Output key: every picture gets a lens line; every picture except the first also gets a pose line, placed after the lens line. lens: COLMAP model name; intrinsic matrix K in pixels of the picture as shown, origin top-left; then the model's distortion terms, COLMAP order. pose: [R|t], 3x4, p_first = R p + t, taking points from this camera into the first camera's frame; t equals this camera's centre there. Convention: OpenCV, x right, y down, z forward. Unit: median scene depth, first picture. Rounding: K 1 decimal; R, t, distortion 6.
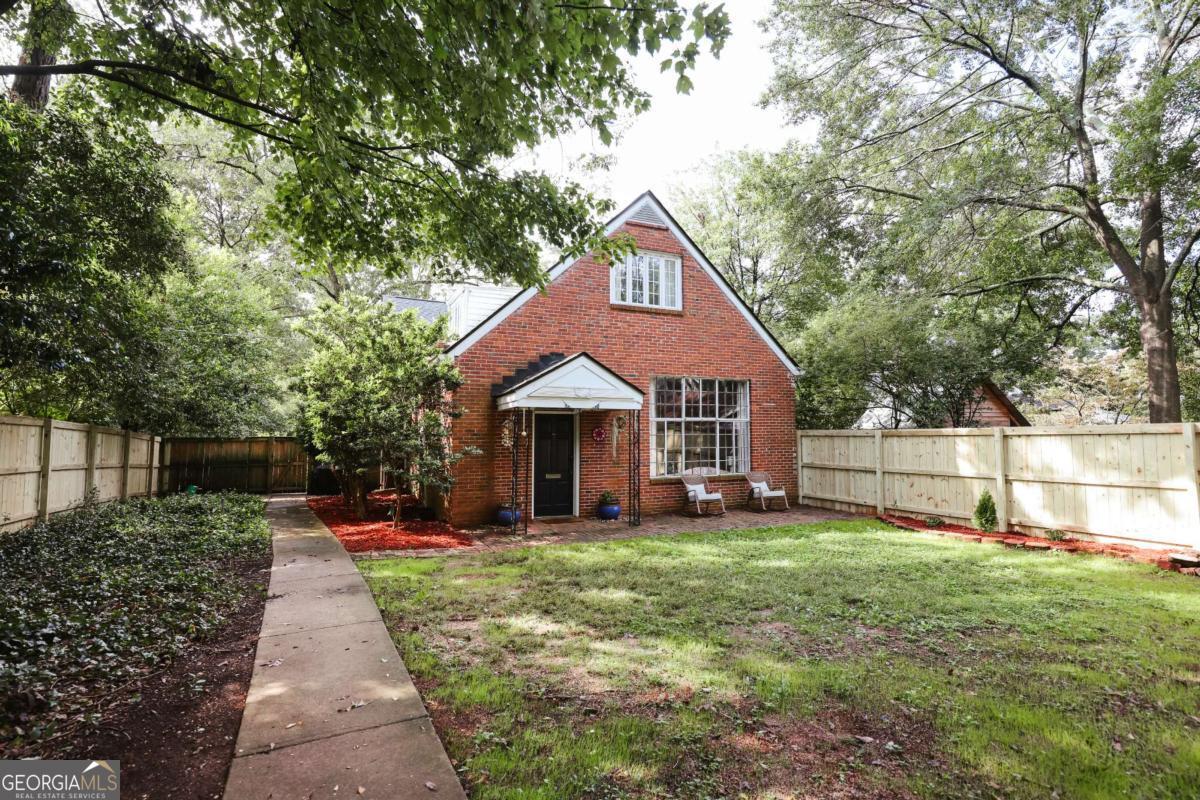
lens RADIAL K [[591.2, 0, 597.9], [0, 591.2, 383.6], [0, 0, 1]] dist [0.001219, 0.000095]
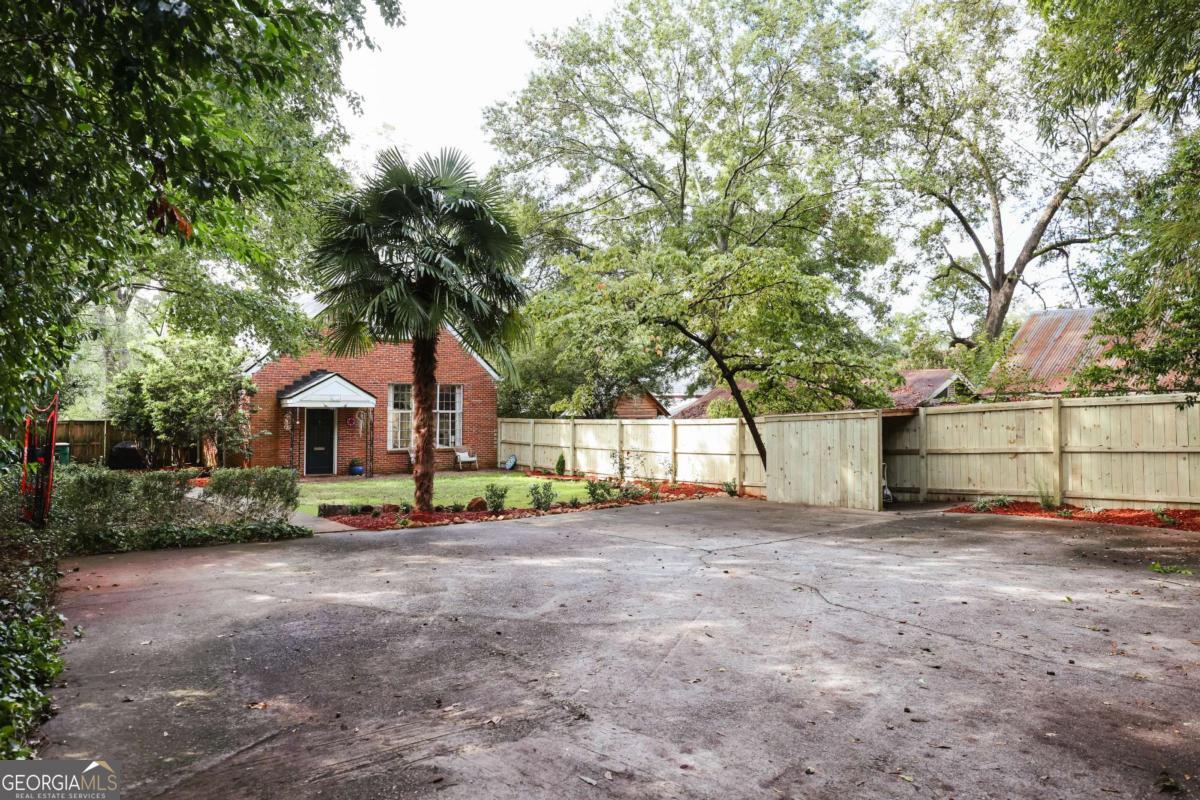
lens RADIAL K [[780.1, 0, 600.0], [0, 780.1, 400.0], [0, 0, 1]] dist [0.002138, 0.000233]
pose [[0.976426, 0.006534, 0.215752, 0.212011], [-0.022272, 0.997256, 0.070594, -0.139879], [-0.214699, -0.073735, 0.973893, -1.211870]]
